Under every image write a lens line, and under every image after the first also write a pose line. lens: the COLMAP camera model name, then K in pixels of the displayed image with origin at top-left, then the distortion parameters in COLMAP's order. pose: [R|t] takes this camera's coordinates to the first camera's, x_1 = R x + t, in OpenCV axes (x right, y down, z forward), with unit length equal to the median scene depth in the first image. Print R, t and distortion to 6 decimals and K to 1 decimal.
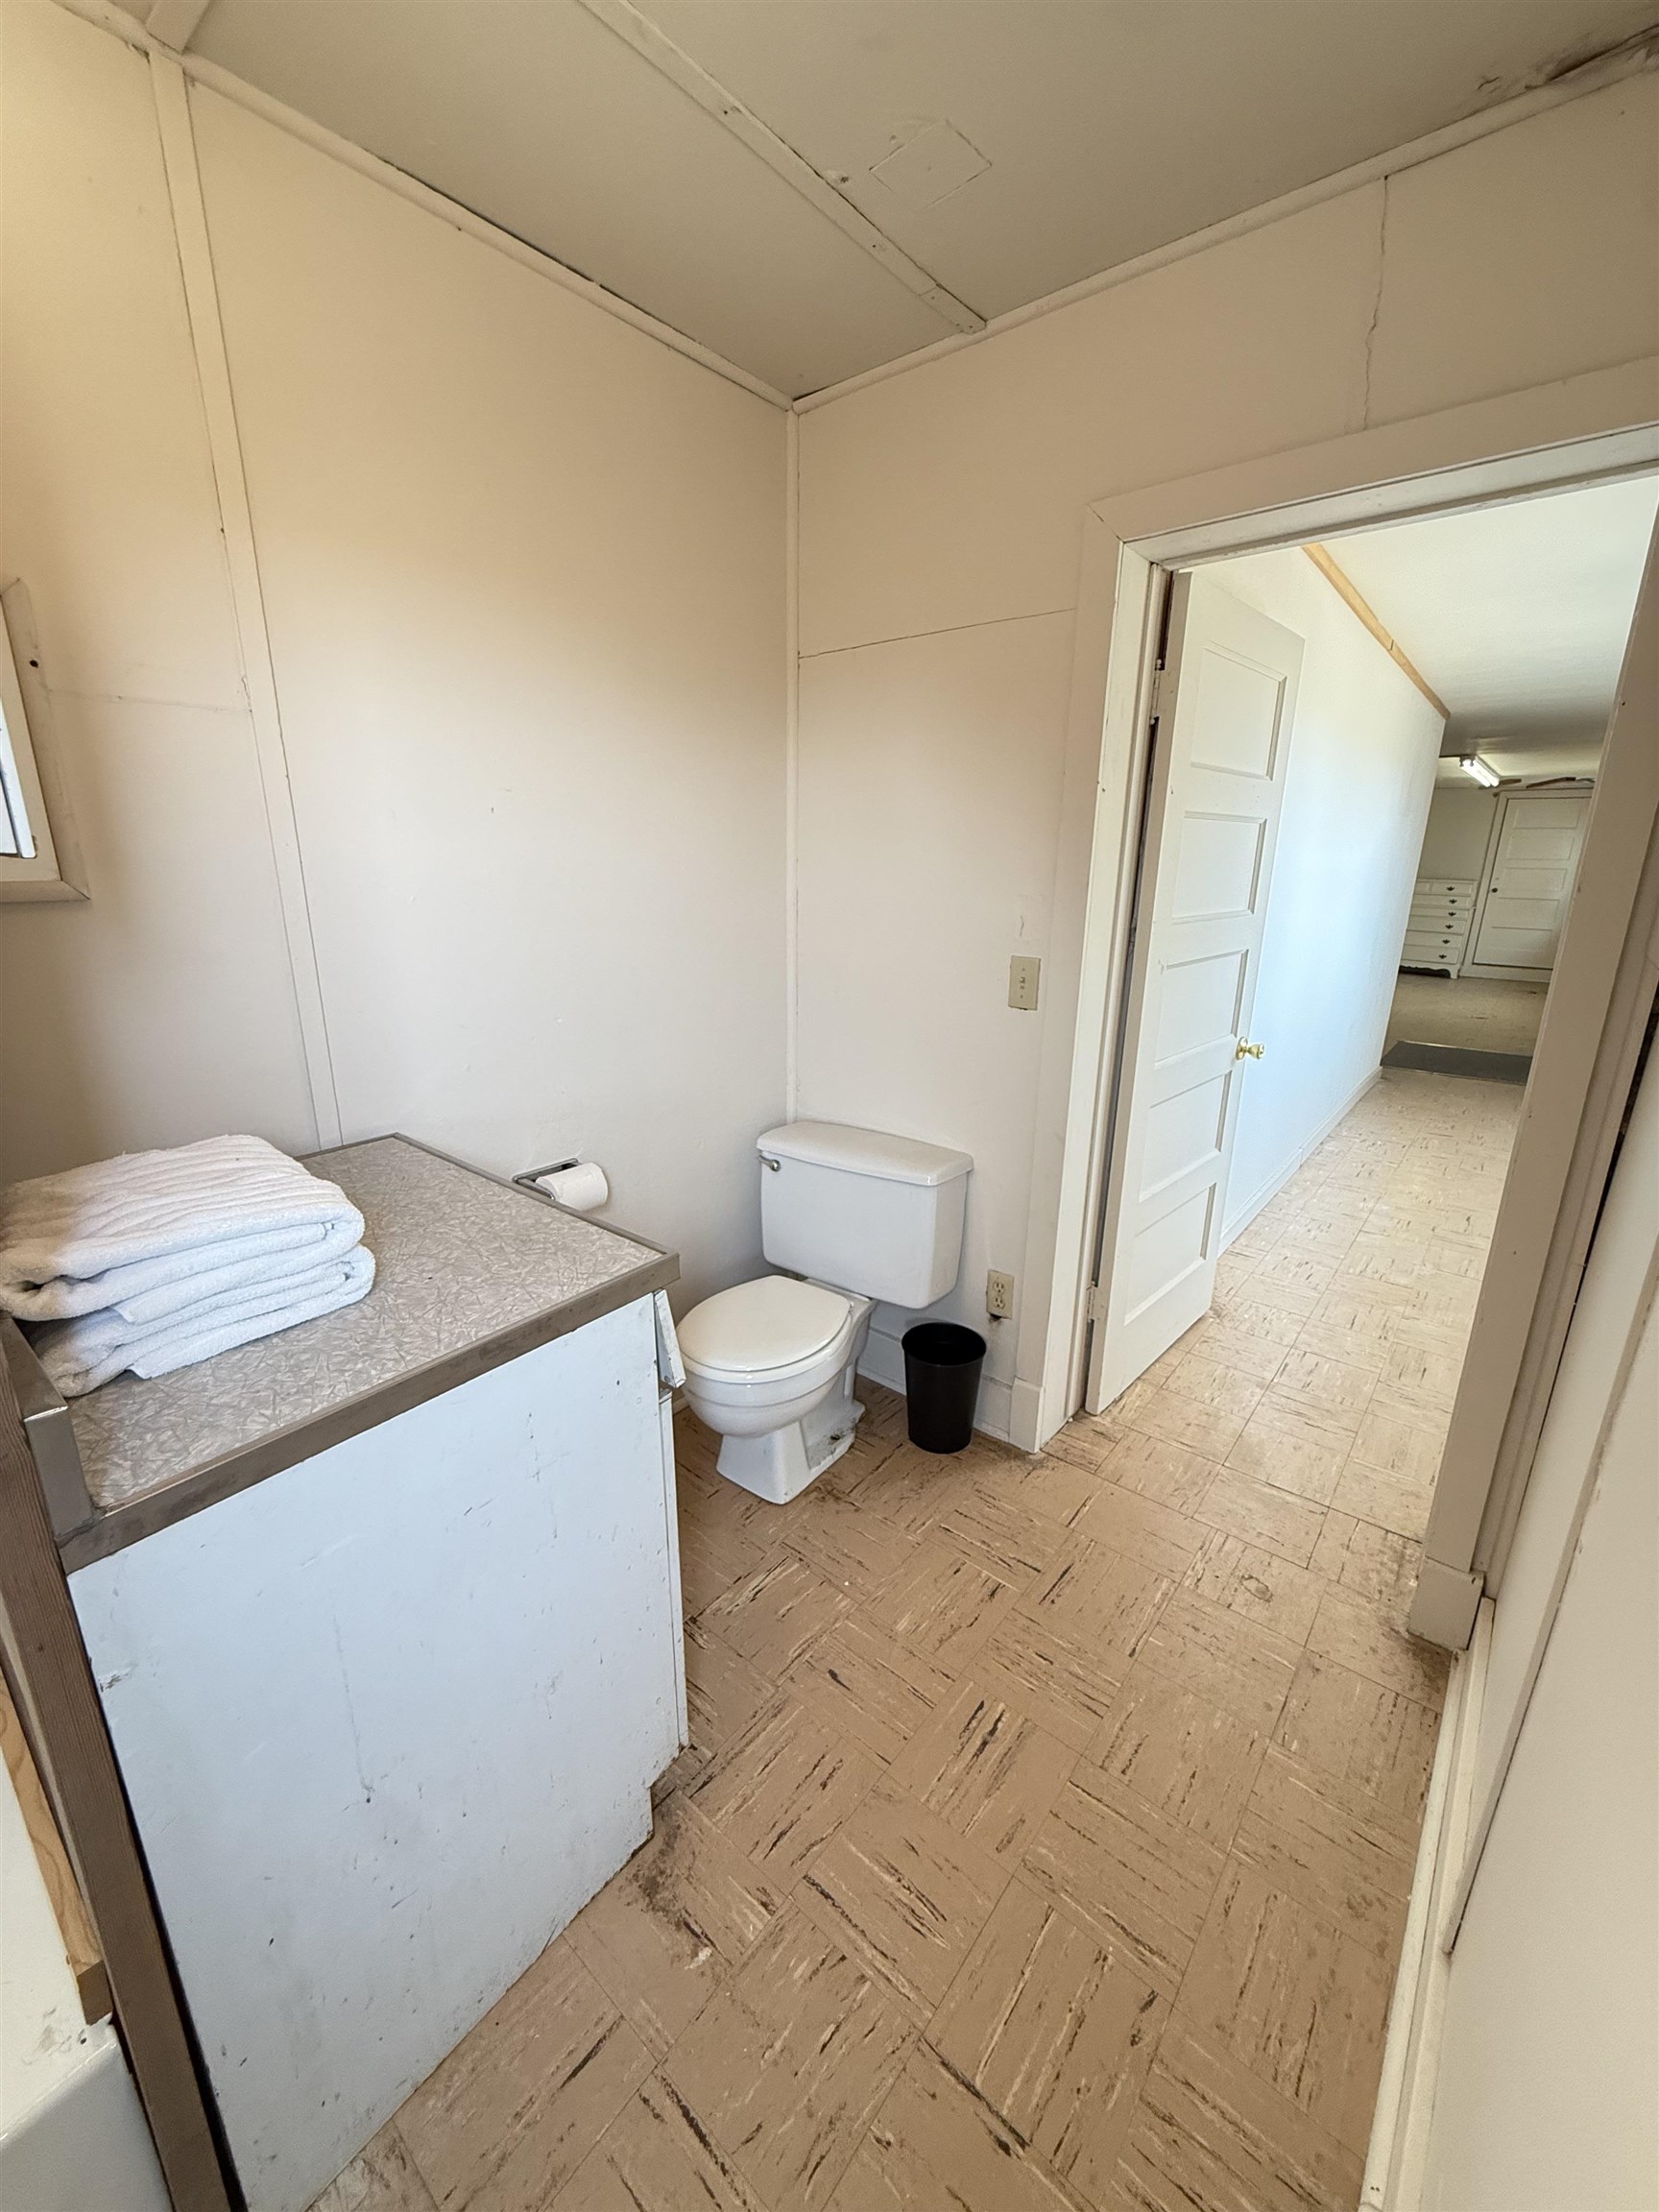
lens RADIAL K [[882.1, 0, 831.1], [0, 882.1, 1096.8], [0, 0, 1]] dist [0.001409, -0.000010]
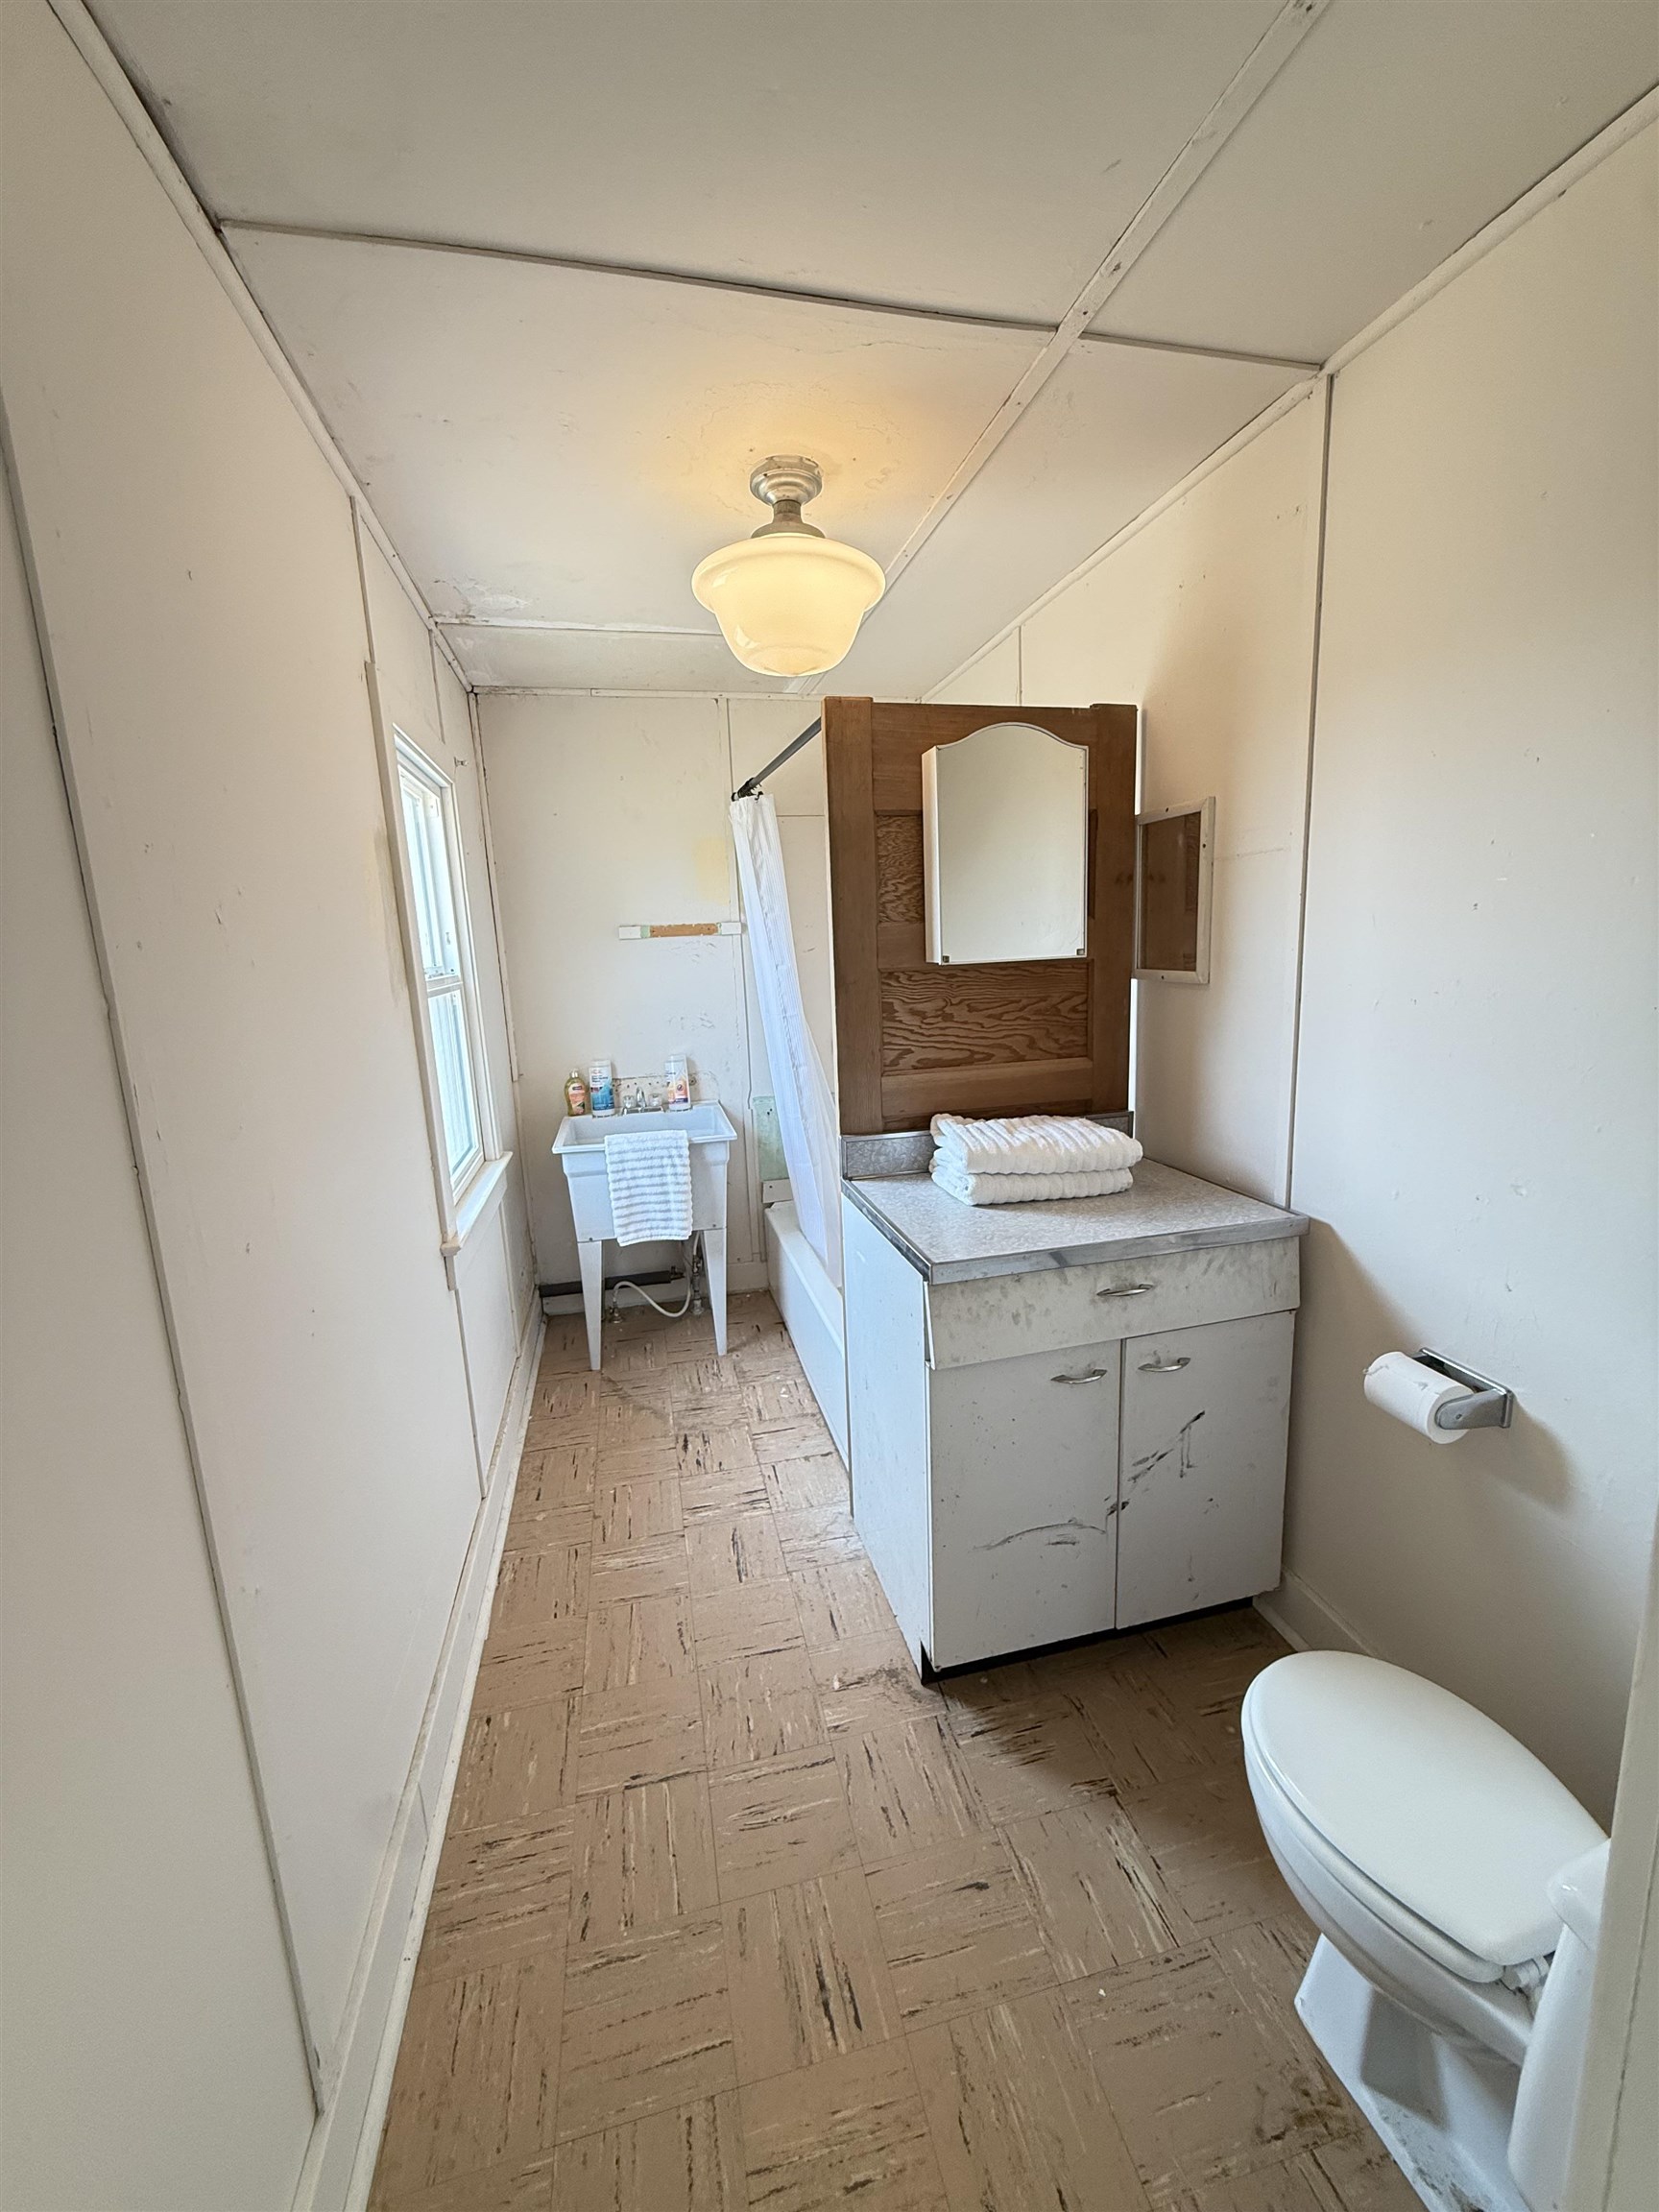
lens RADIAL K [[882.1, 0, 831.1], [0, 882.1, 1096.8], [0, 0, 1]] dist [0.001409, -0.000010]
pose [[-0.604972, 0.155205, -0.780974, 0.769190], [-0.184021, 0.927013, 0.326777, -0.389987], [0.774690, 0.341407, -0.532256, 1.268788]]
